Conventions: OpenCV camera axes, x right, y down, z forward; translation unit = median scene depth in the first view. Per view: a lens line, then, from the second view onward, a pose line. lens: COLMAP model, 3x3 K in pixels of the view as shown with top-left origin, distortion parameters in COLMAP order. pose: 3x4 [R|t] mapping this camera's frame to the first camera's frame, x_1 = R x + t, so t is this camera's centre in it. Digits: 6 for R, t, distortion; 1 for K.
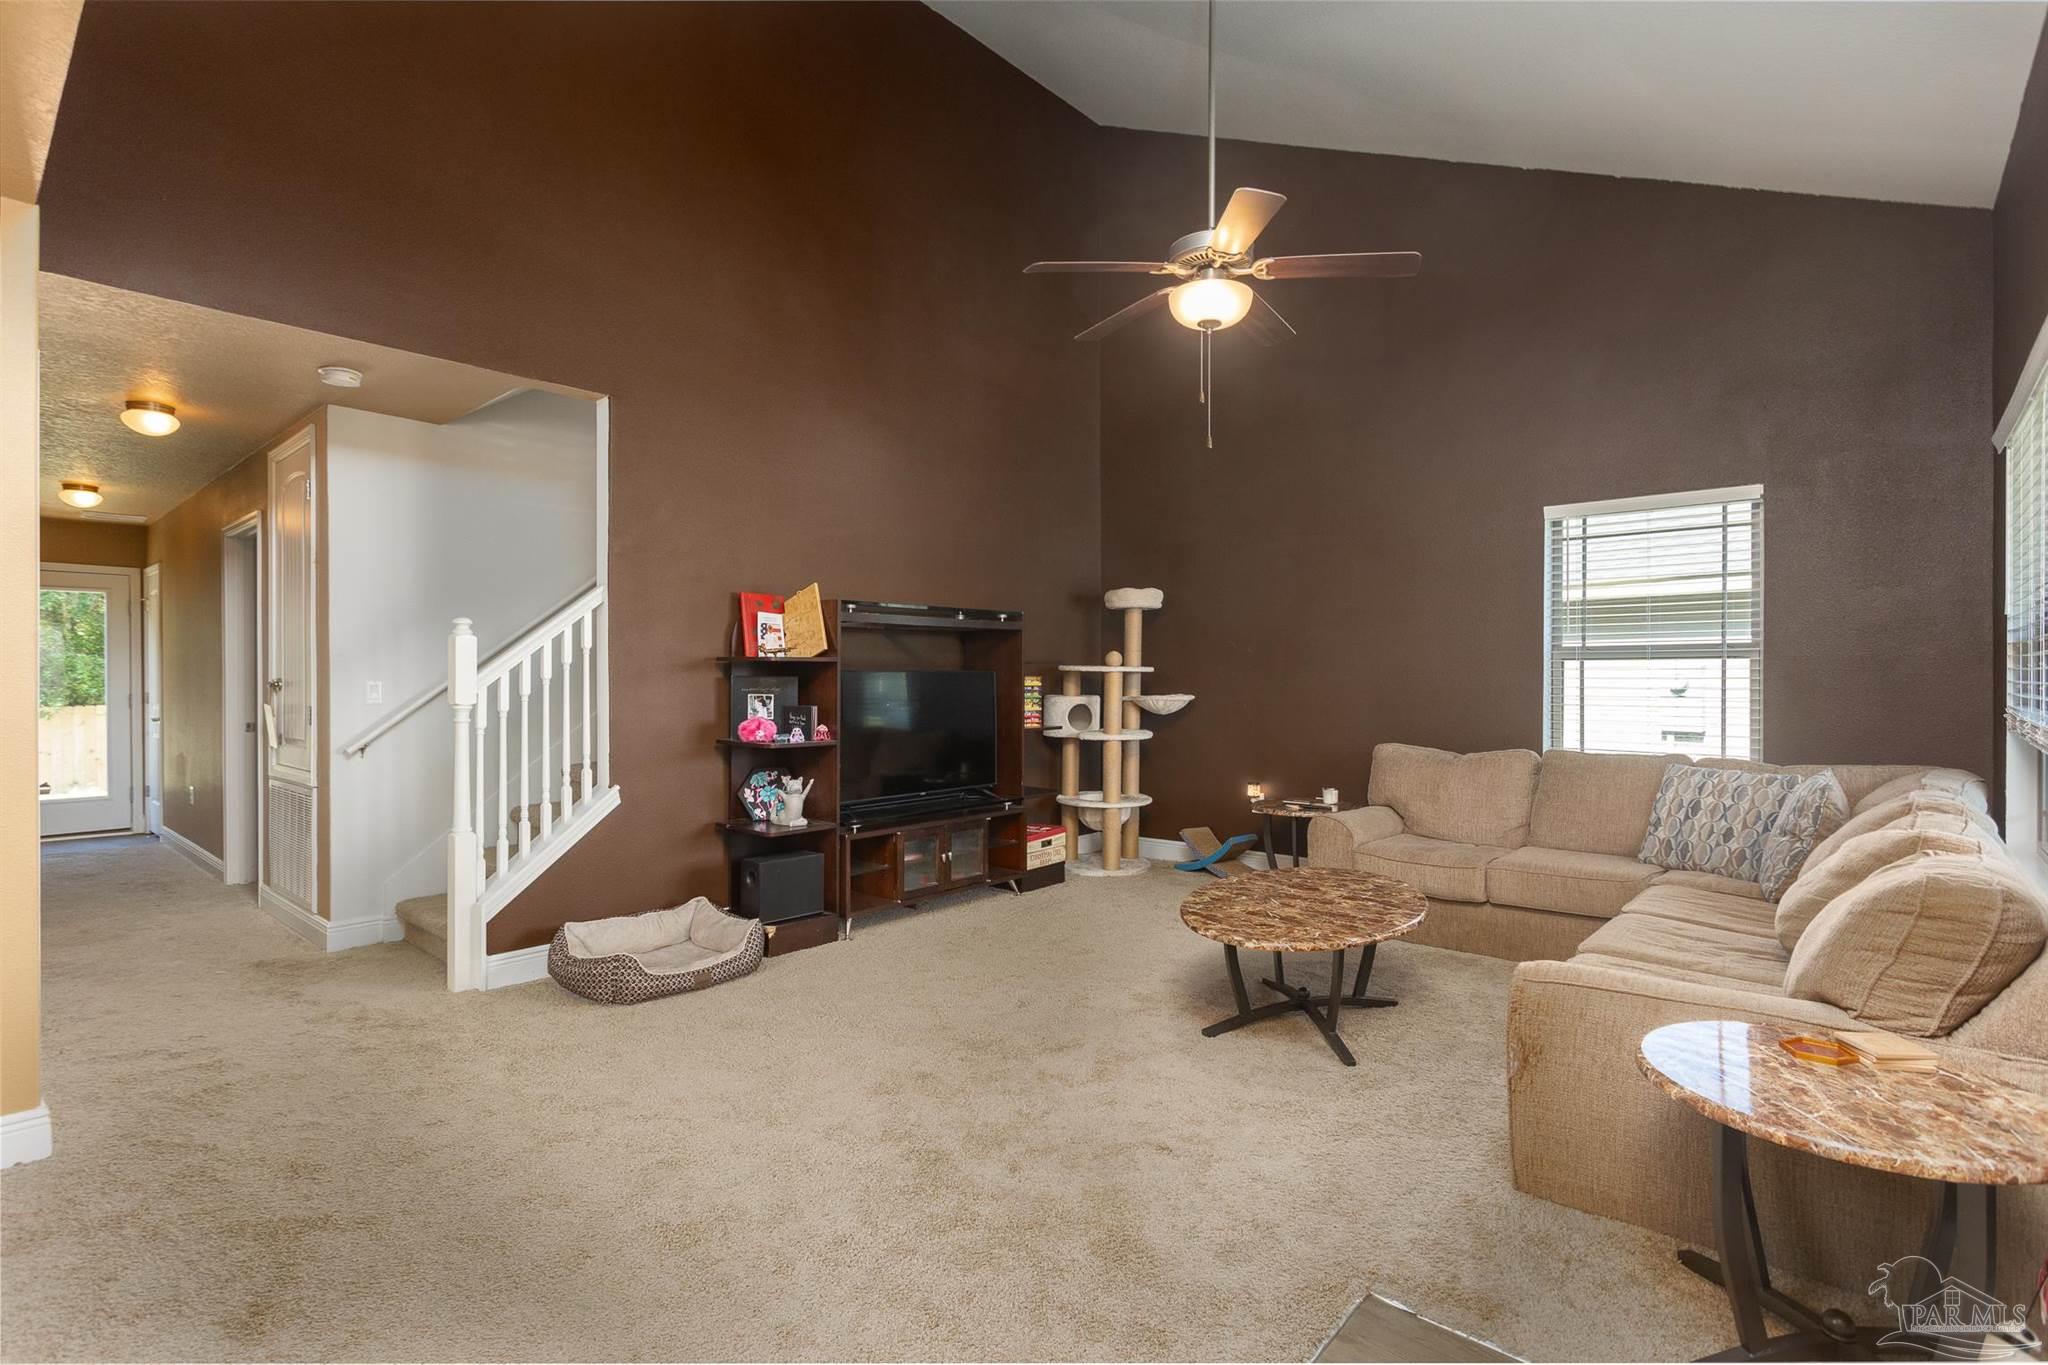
lens RADIAL K [[1021.0, 0, 970.8], [0, 1021.0, 677.8], [0, 0, 1]] dist [0.000742, 0.000139]
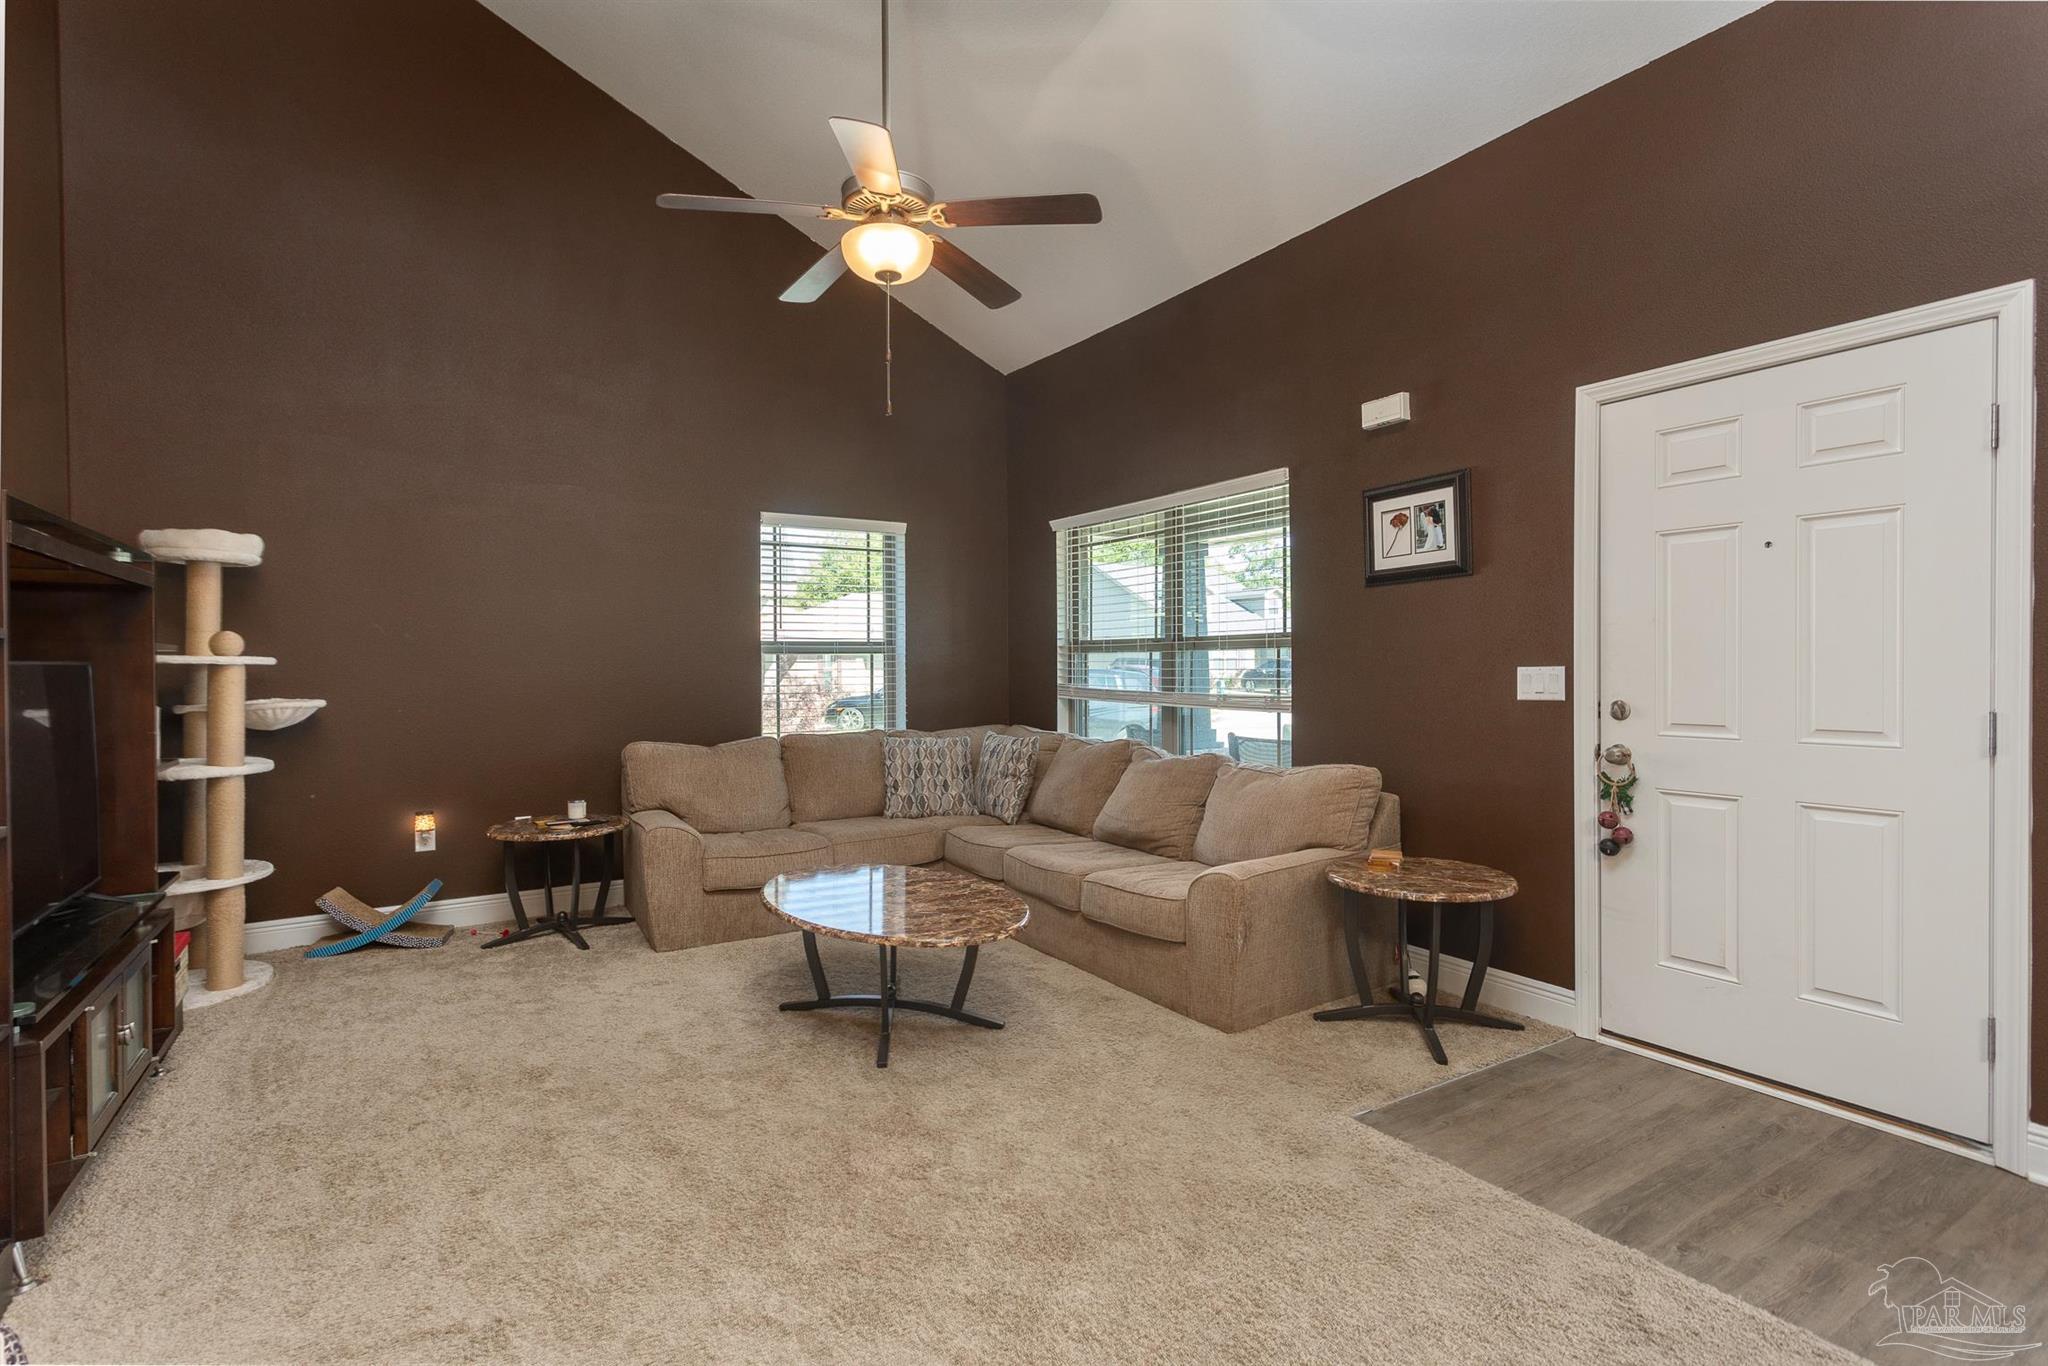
lens RADIAL K [[987.6, 0, 1104.9], [0, 987.6, 672.6], [0, 0, 1]] dist [0.011574, 0.000088]
pose [[0.219681, -0.009080, 0.975529, -0.355262], [0.006793, 0.999947, 0.007777, -0.001993], [-0.975548, 0.004918, 0.219731, 0.381470]]
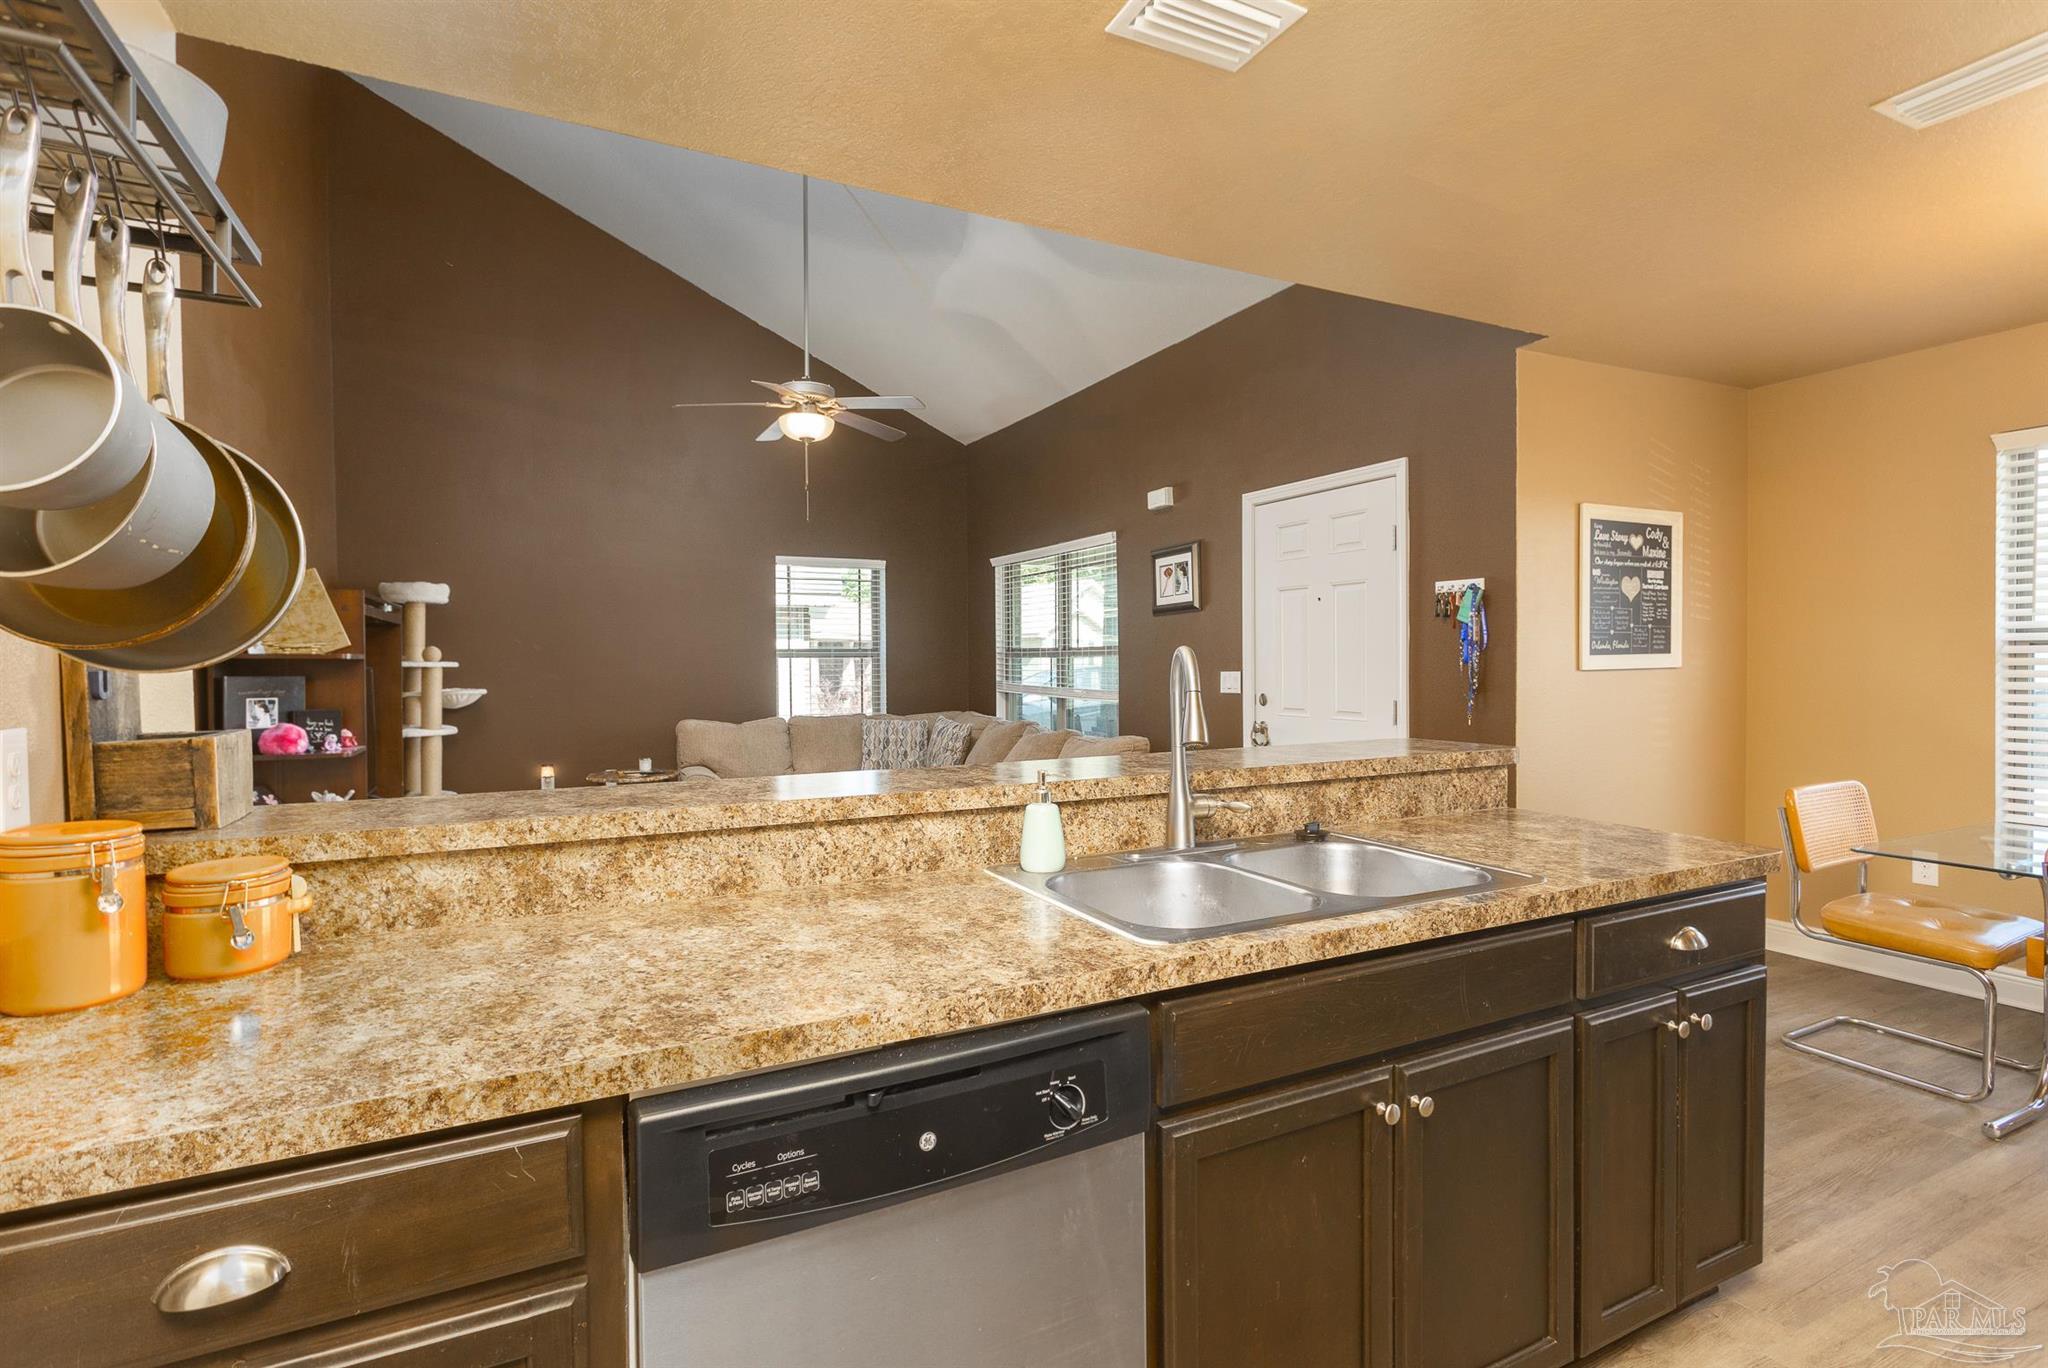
lens RADIAL K [[986.8, 0, 1121.2], [0, 986.8, 683.9], [0, 0, 1]] dist [-0.001810, -0.000125]
pose [[0.293102, -0.022917, 0.955807, -0.632661], [0.004116, 0.999734, 0.022708, -0.009040], [-0.956072, -0.002722, 0.293118, 0.078171]]
